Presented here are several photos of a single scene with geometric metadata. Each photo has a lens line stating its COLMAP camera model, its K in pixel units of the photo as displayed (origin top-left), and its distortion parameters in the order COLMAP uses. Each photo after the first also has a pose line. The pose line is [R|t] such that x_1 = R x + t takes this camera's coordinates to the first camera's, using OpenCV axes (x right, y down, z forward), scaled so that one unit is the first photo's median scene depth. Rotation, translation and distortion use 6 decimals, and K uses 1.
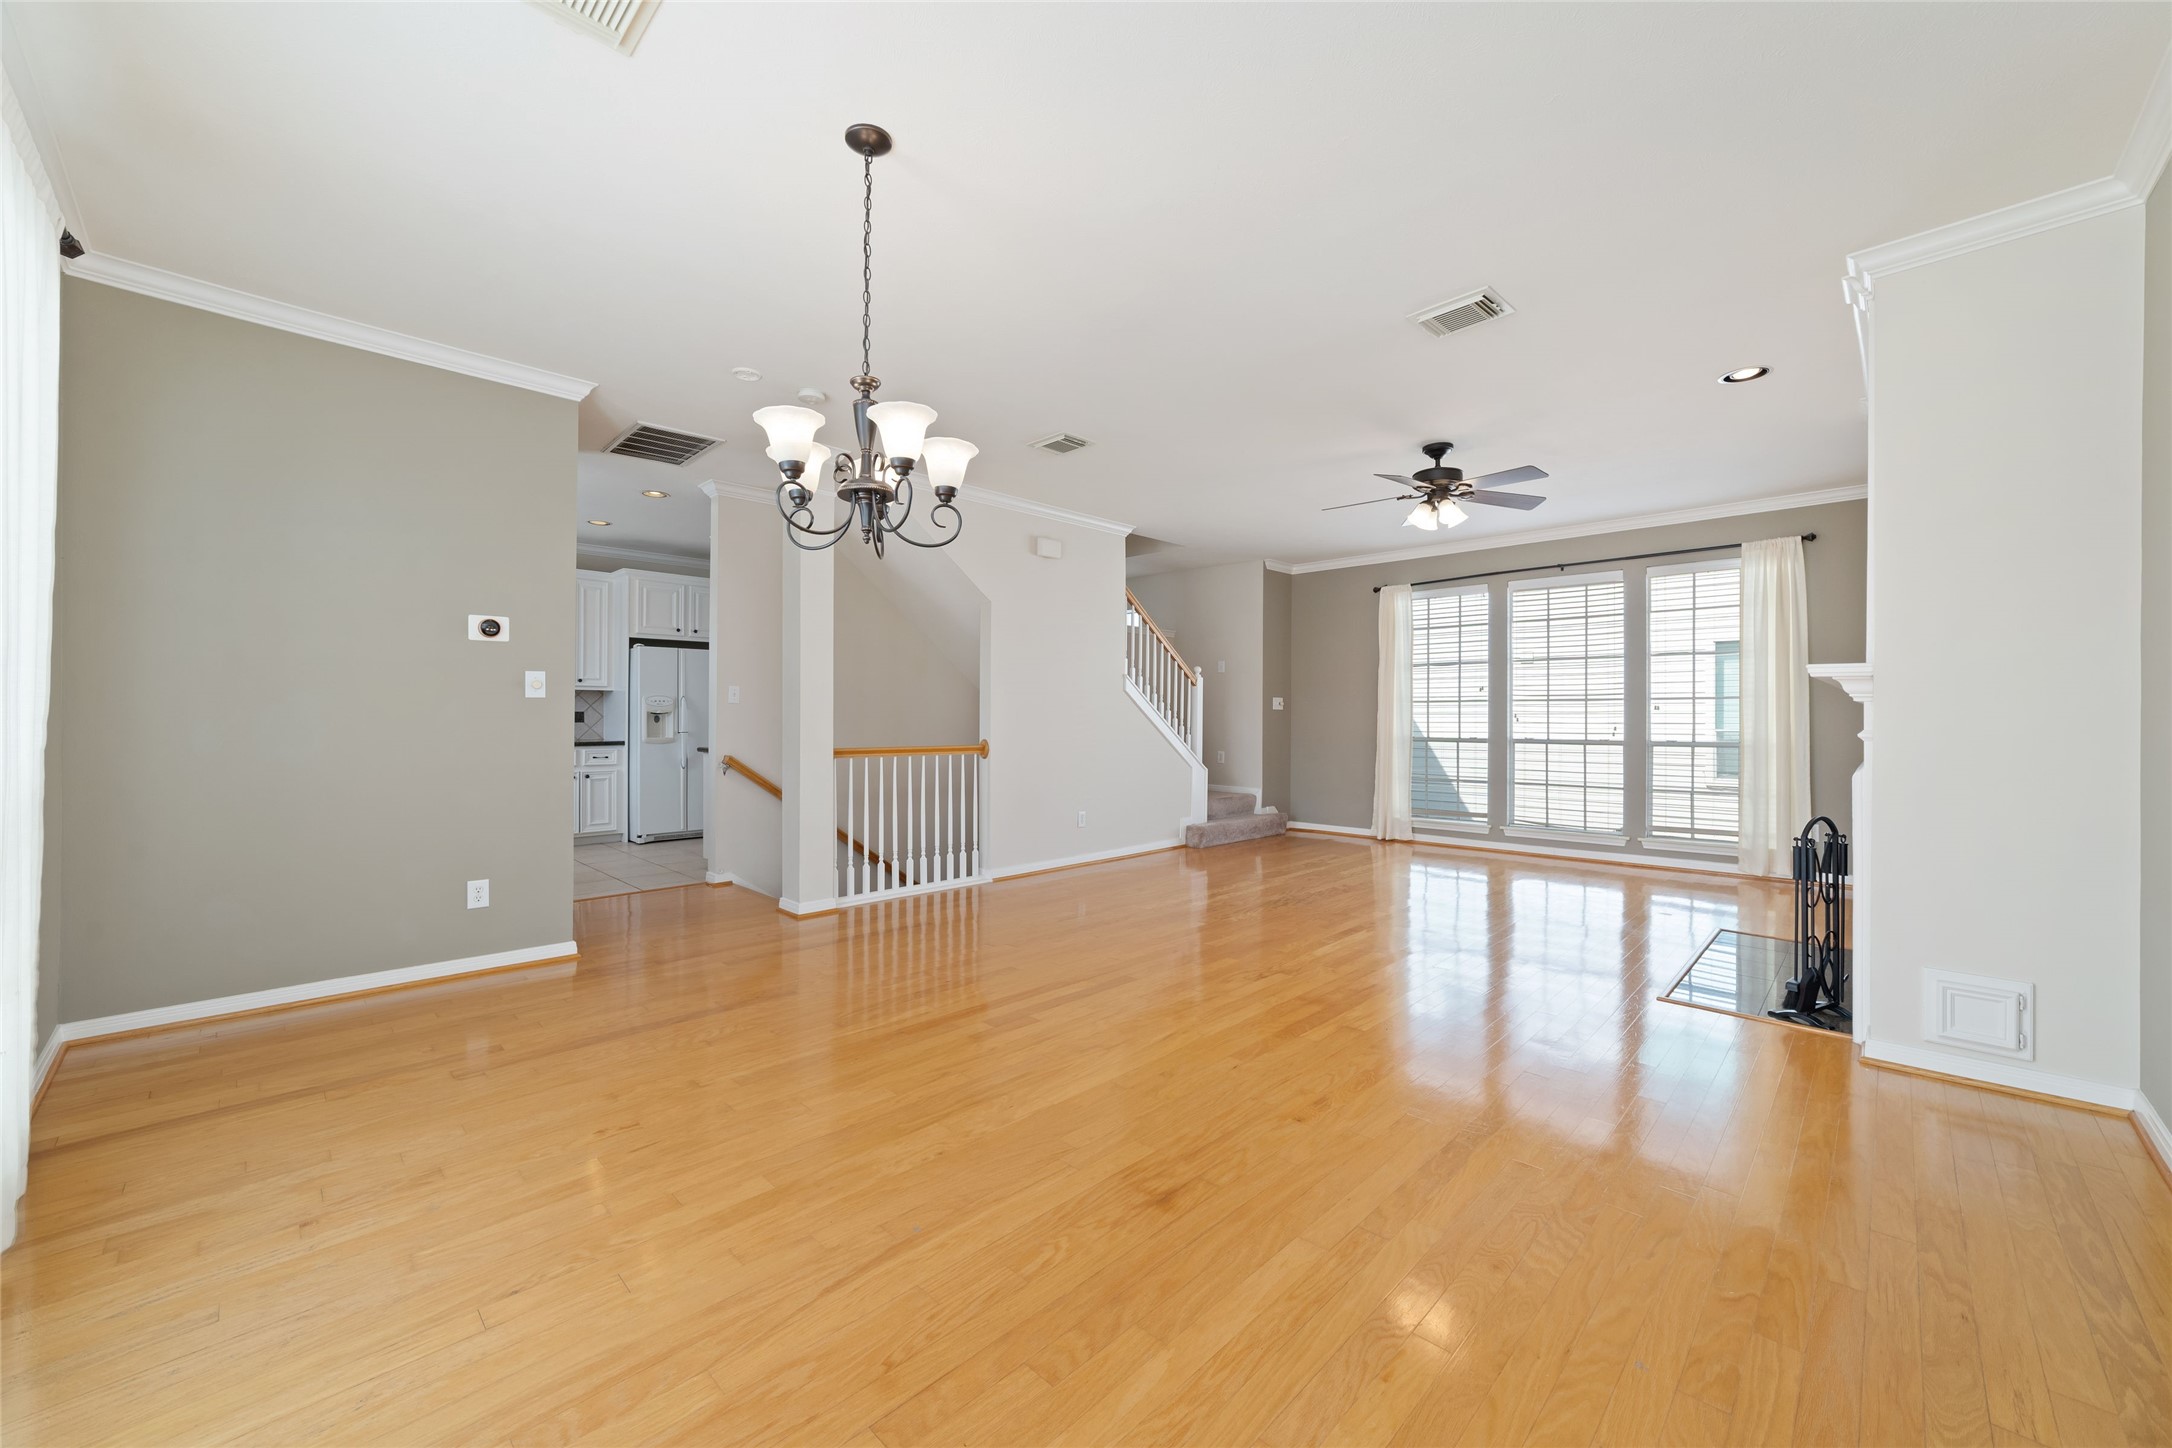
lens RADIAL K [[831.1, 0, 1093.5], [0, 831.1, 722.3], [0, 0, 1]] dist [-0.020386, 0.000208]
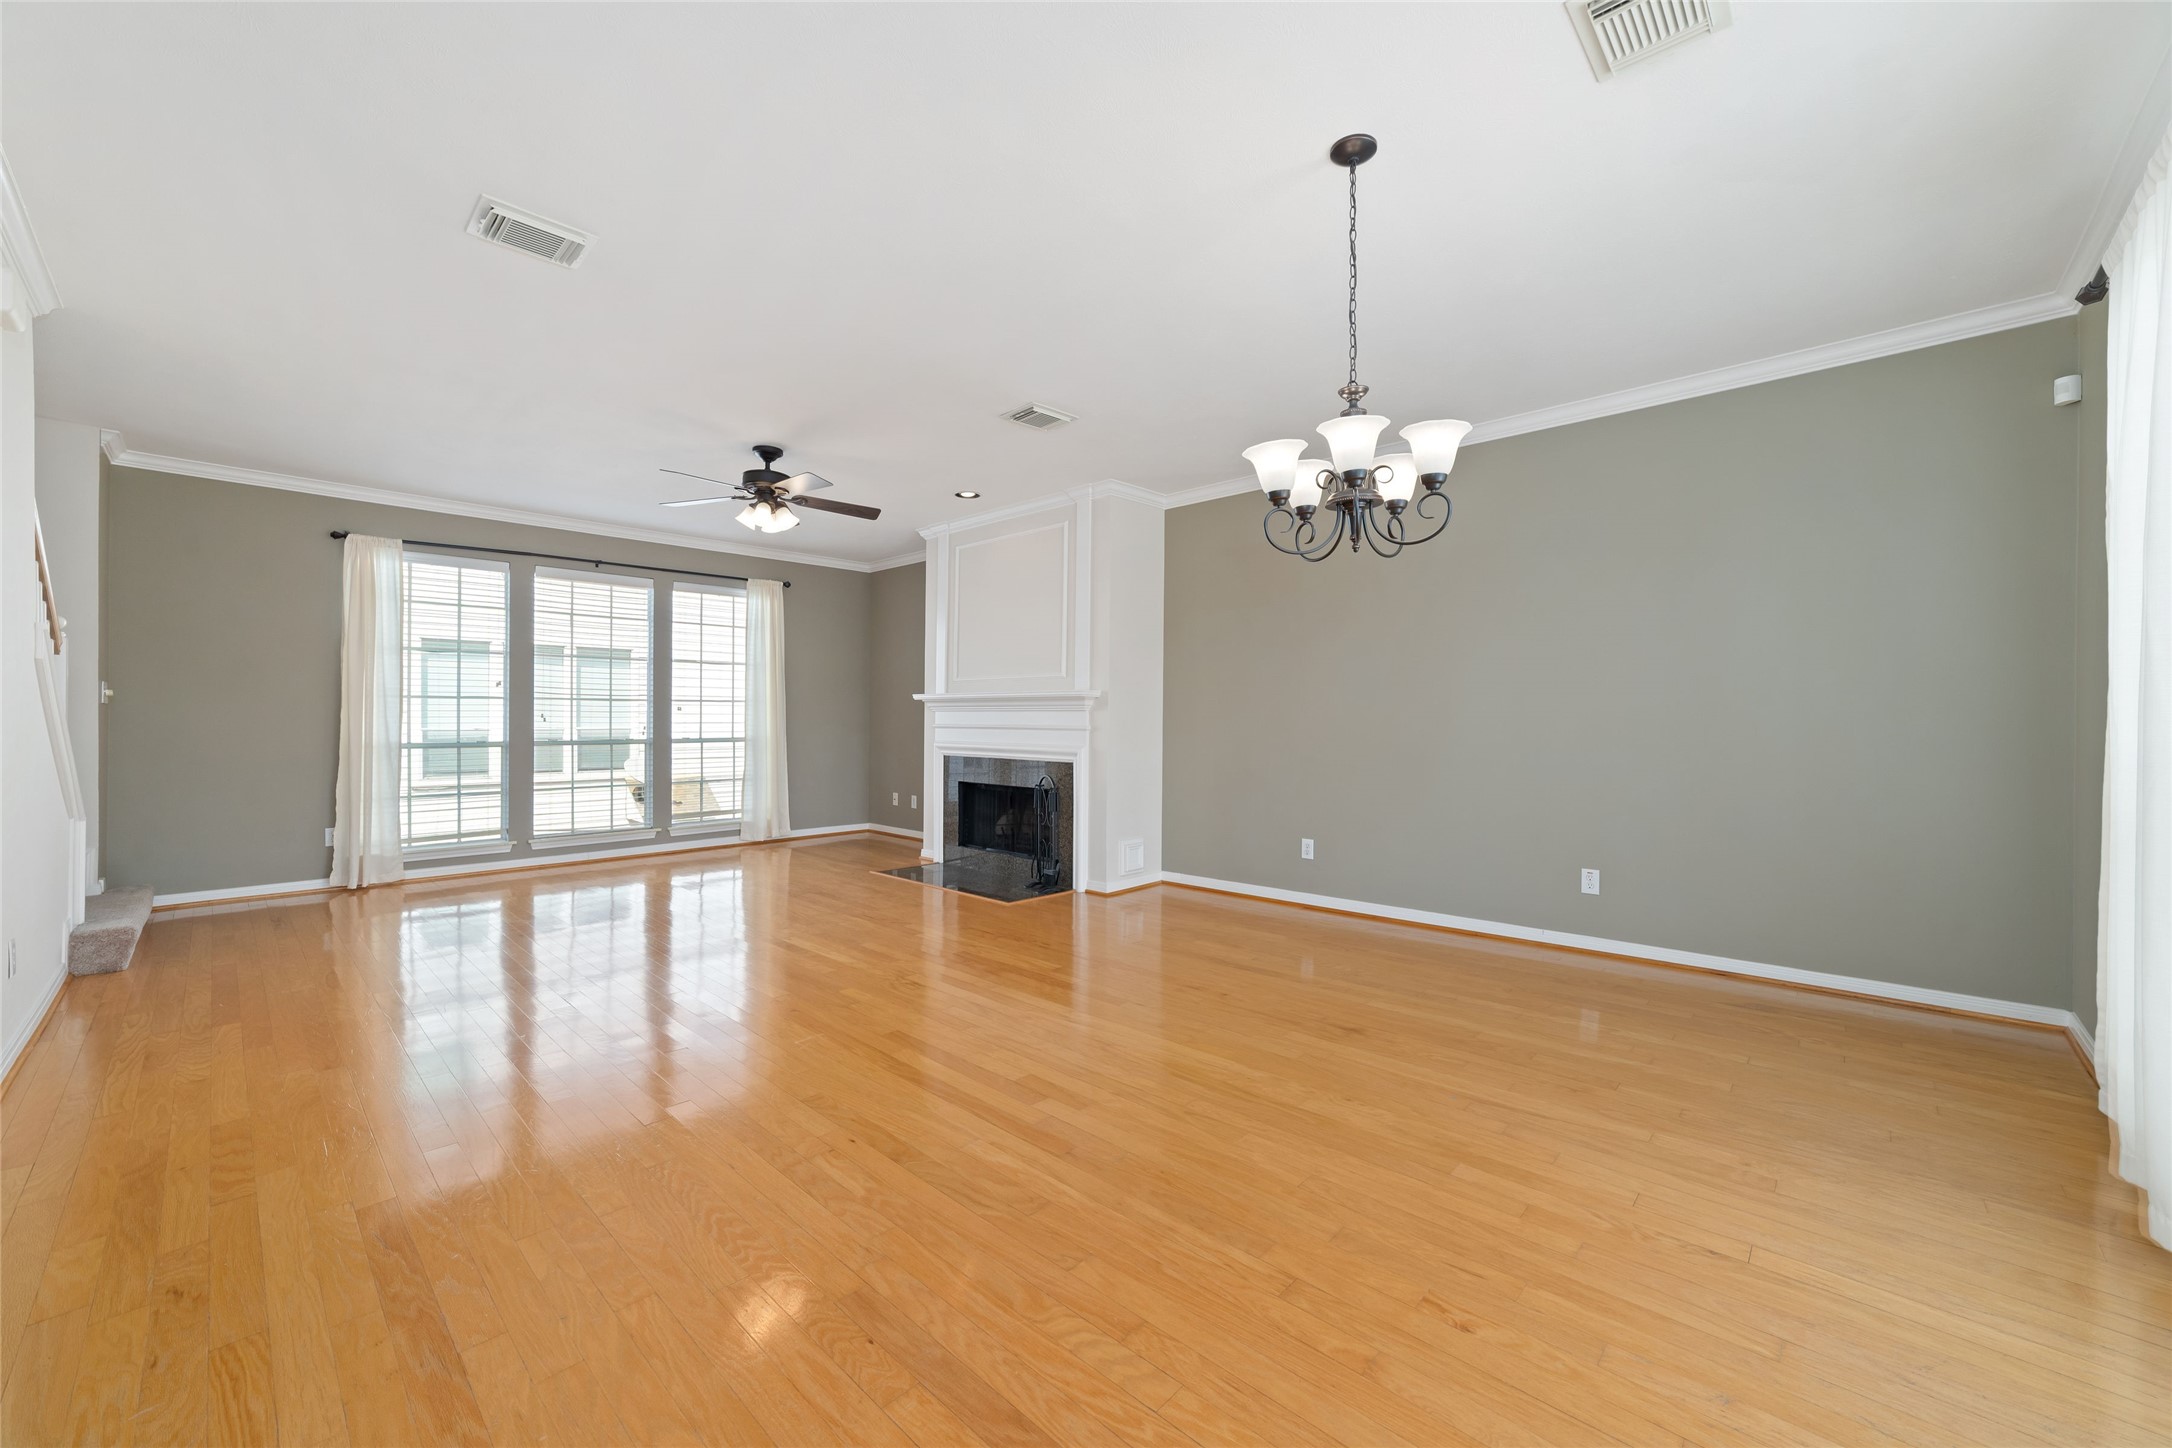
lens RADIAL K [[831.1, 0, 1093.4], [0, 831.1, 718.5], [0, 0, 1]] dist [-0.020386, 0.000208]
pose [[-0.016137, -0.002078, 0.999868, -0.504259], [0.004817, 0.999986, 0.002156, -0.004592], [-0.999858, 0.004851, -0.016127, 0.520775]]
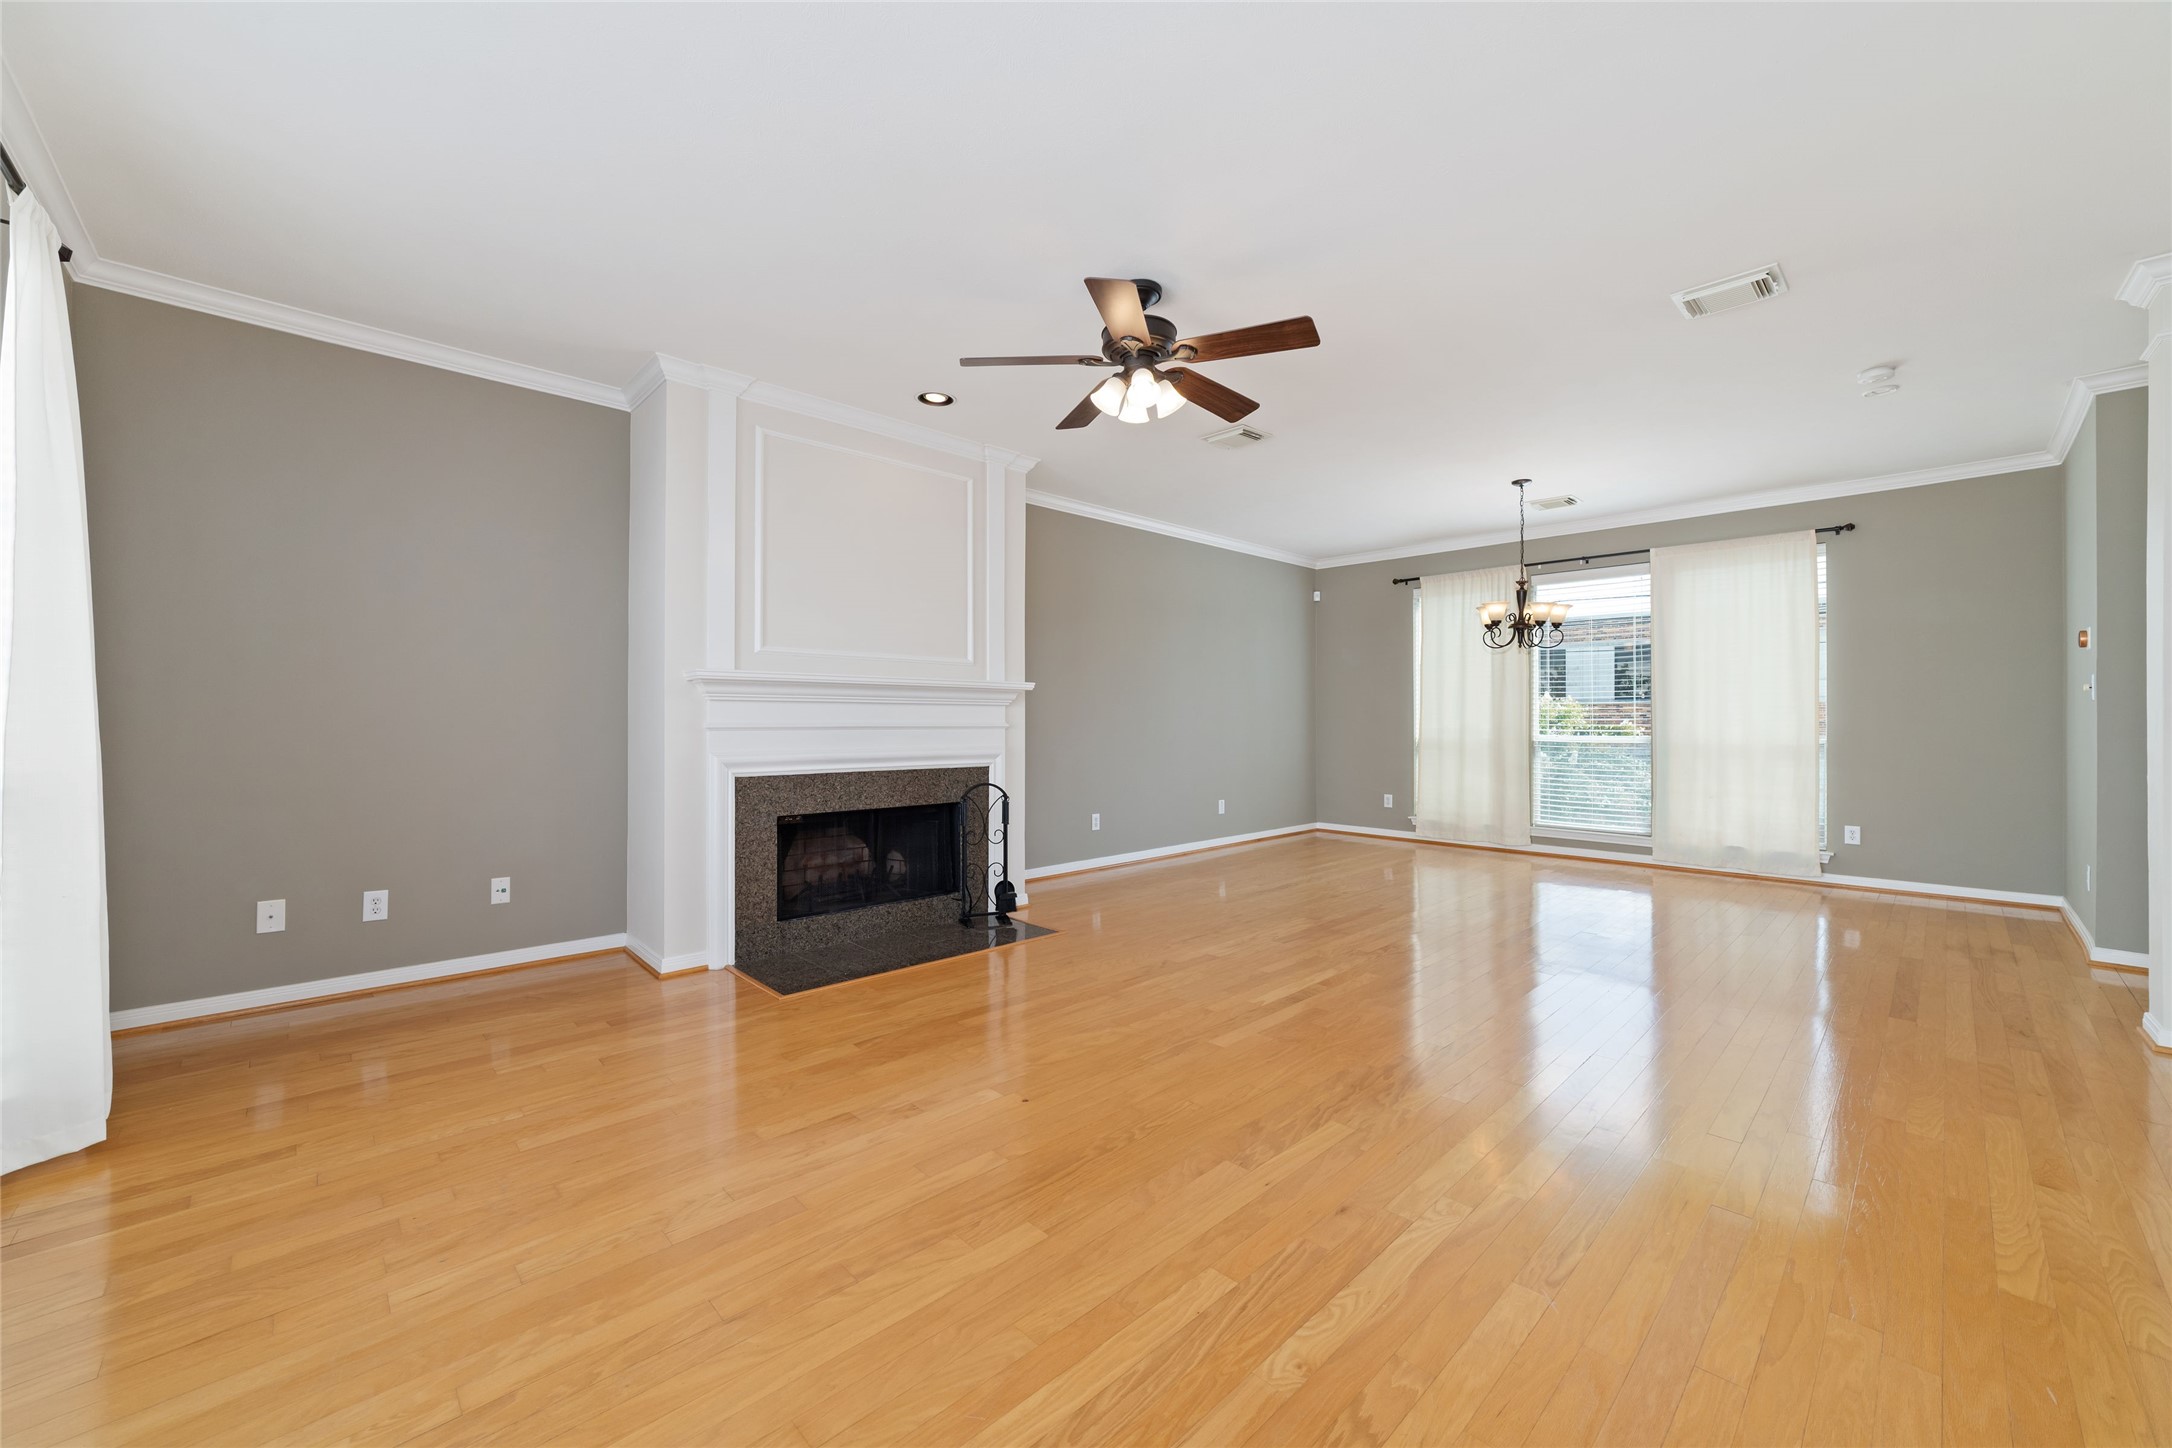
lens RADIAL K [[831.1, 0, 1089.4], [0, 831.1, 716.4], [0, 0, 1]] dist [-0.020386, 0.000208]
pose [[-0.999276, -0.004231, 0.037805, 0.357372], [-0.004062, 0.999981, 0.004546, -0.005153], [-0.037823, 0.004389, -0.999275, 1.375142]]
